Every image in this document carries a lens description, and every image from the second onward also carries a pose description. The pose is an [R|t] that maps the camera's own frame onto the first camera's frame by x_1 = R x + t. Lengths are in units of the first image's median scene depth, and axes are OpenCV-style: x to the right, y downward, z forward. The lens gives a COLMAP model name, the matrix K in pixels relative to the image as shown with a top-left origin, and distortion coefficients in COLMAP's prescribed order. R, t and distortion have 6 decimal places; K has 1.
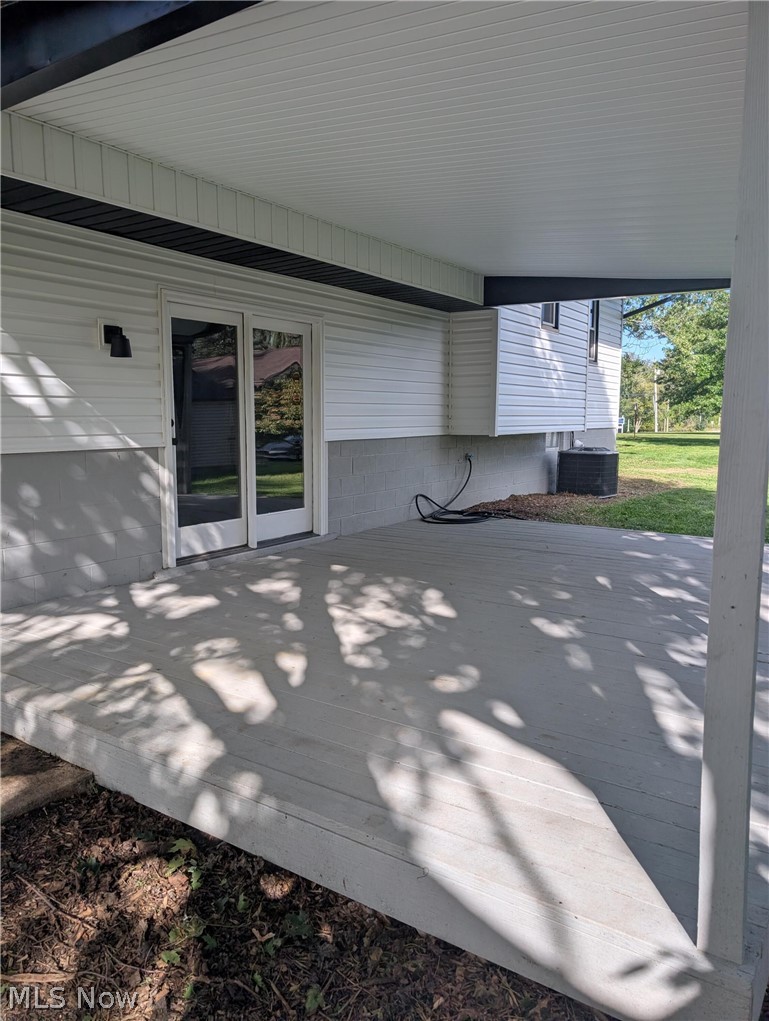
lens RADIAL K [[713.3, 0, 379.6], [0, 713.3, 514.5], [0, 0, 1]] dist [0.001290, -0.000717]
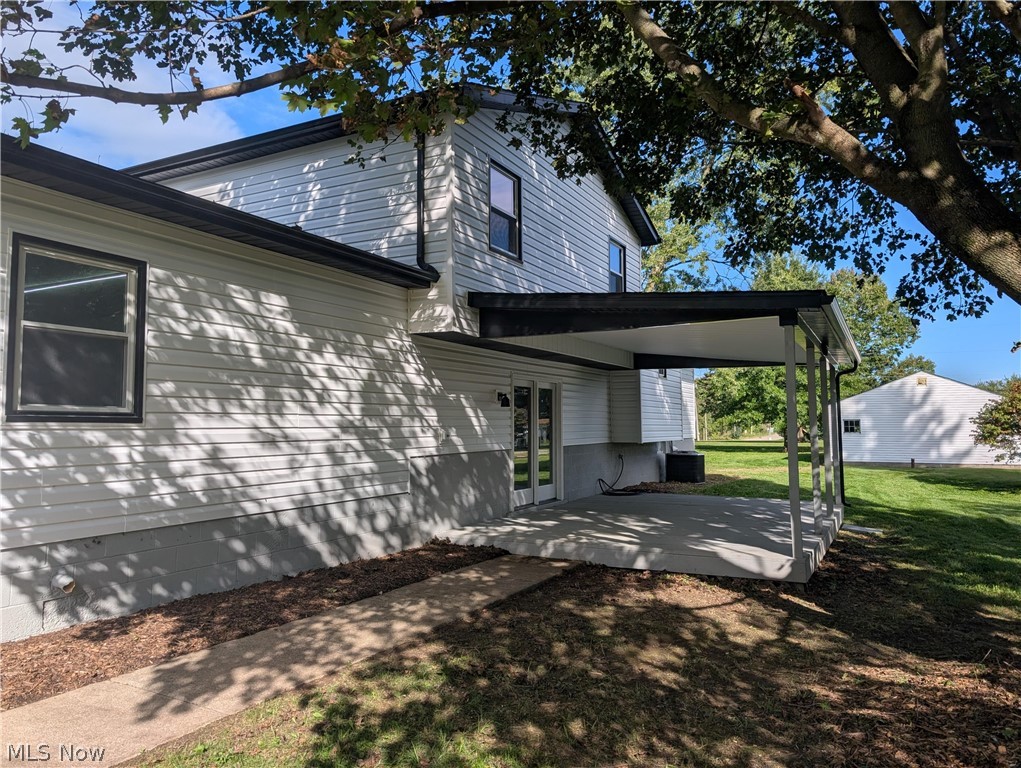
lens RADIAL K [[714.0, 0, 512.1], [0, 714.0, 376.1], [0, 0, 1]] dist [0.036570, -0.000088]
pose [[0.992668, 0.005927, 0.120728, -0.322516], [0.018902, 0.978897, -0.203478, 0.066611], [-0.119386, 0.204269, 0.971608, -0.588851]]
